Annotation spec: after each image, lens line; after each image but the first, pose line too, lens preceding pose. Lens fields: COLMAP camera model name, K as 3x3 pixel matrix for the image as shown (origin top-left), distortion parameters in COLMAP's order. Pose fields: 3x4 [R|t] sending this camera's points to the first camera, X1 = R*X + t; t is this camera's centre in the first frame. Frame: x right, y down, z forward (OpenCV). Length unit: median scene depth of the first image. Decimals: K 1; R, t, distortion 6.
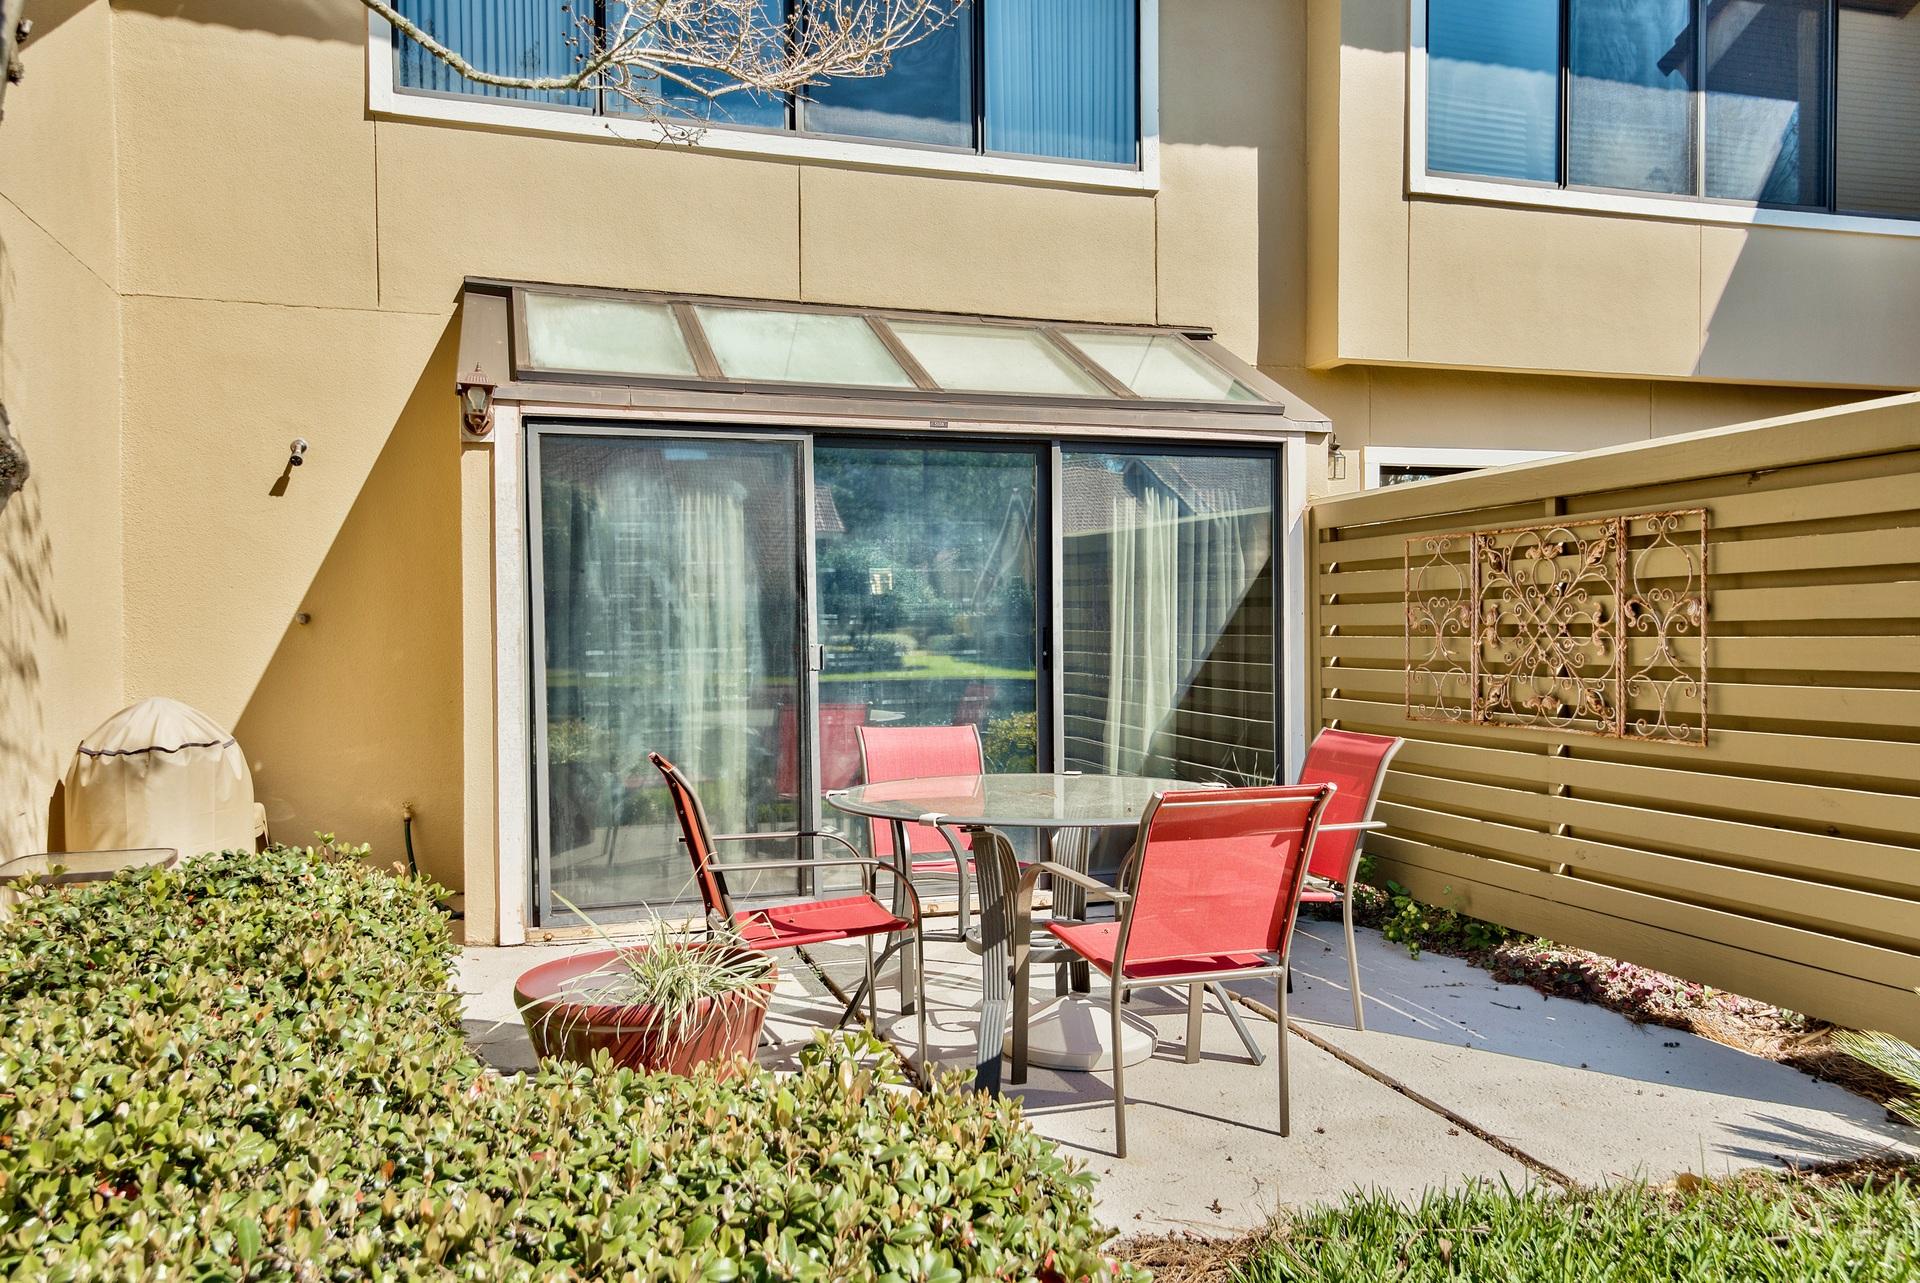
lens RADIAL K [[1348.2, 0, 960.0], [0, 1348.2, 641.5], [0, 0, 1]] dist [0.034938, 0.005619]
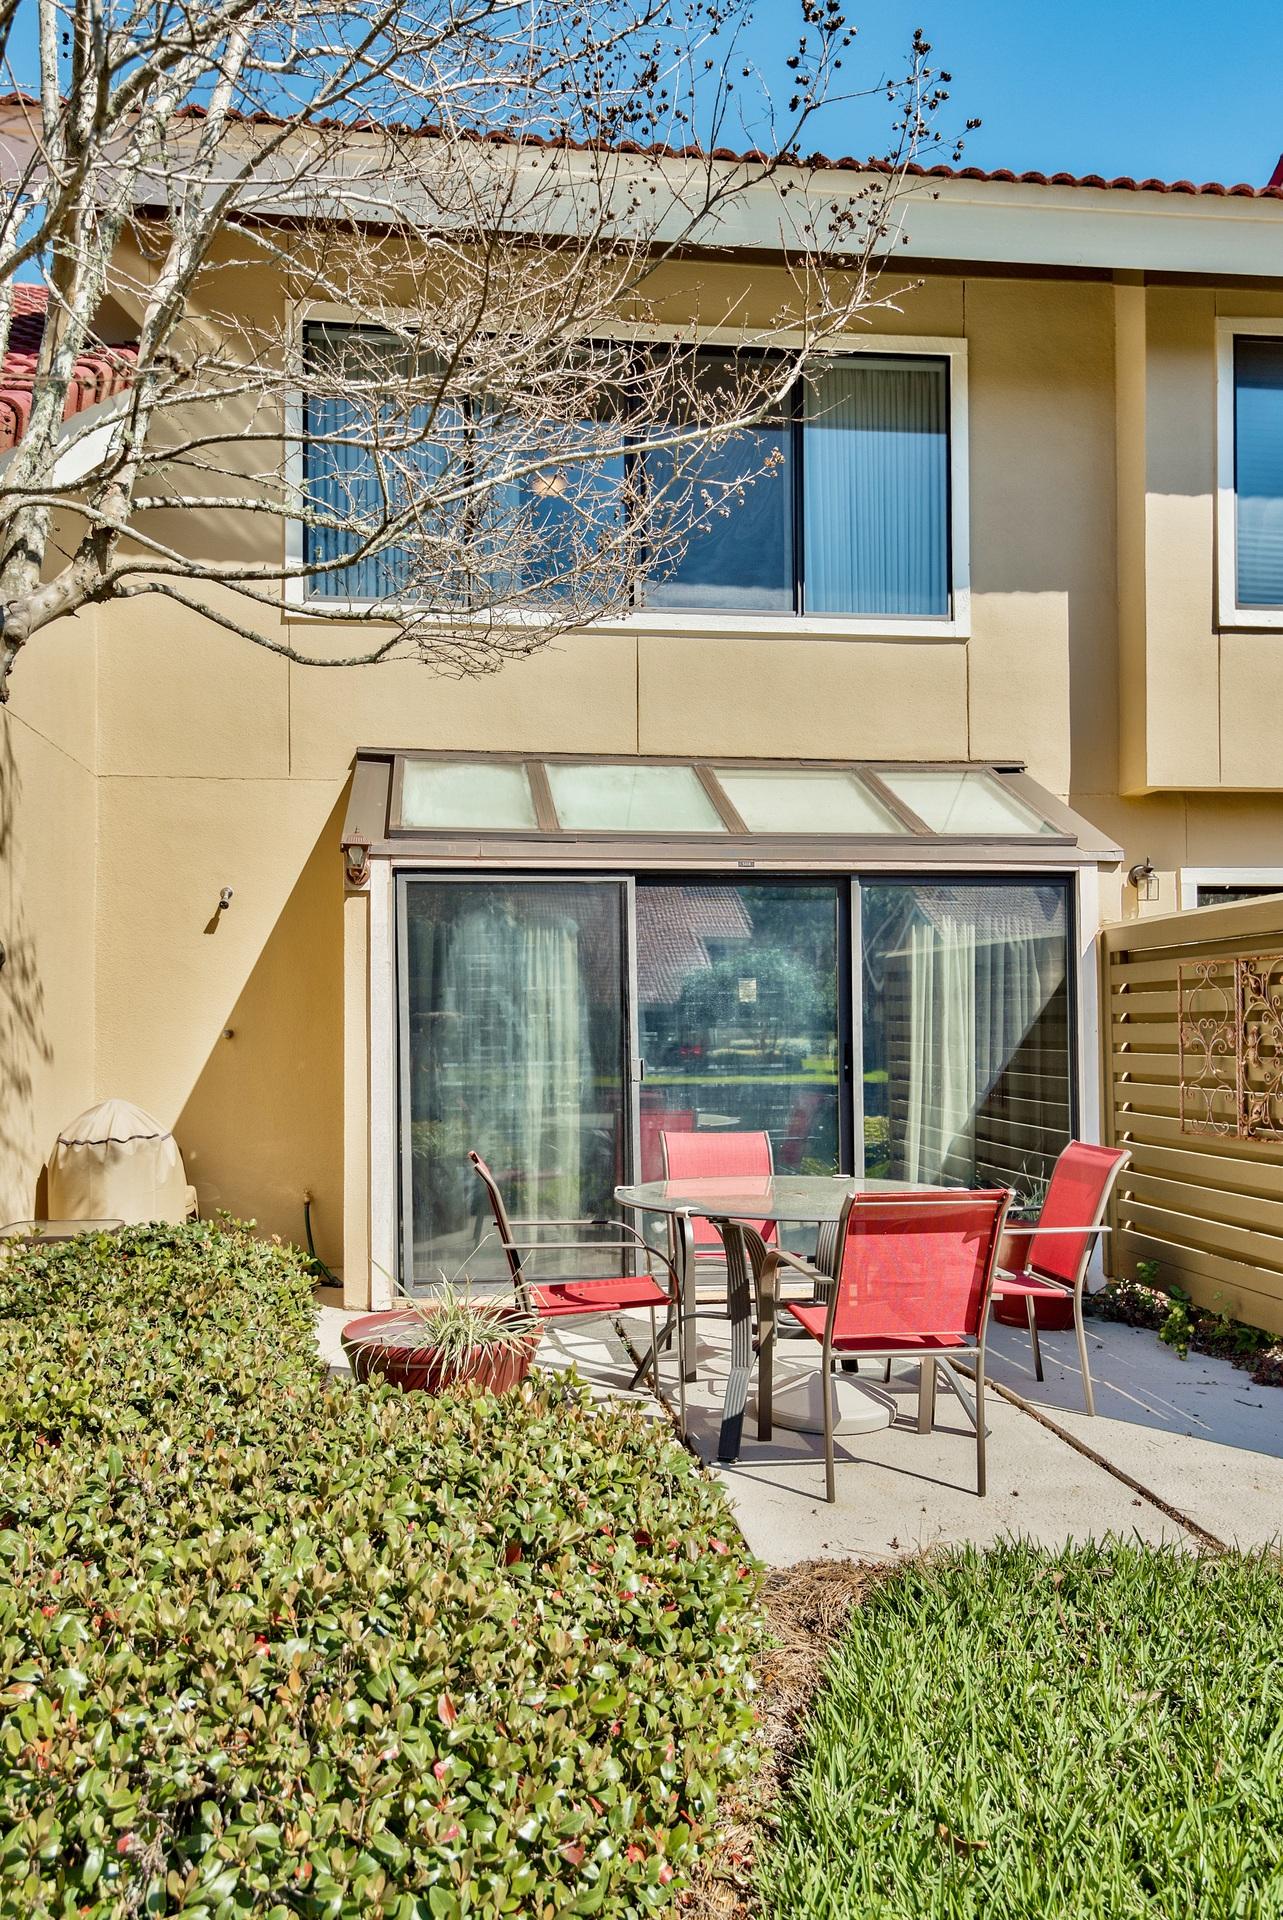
lens RADIAL K [[1348.2, 0, 635.7], [0, 1348.2, 1000.1], [0, 0, 1]] dist [0.034938, 0.005619]
pose [[0.982592, -0.002170, -0.185761, 0.113473], [-0.003411, 0.999552, -0.029720, -0.014529], [0.185743, 0.029836, 0.982145, -0.136490]]
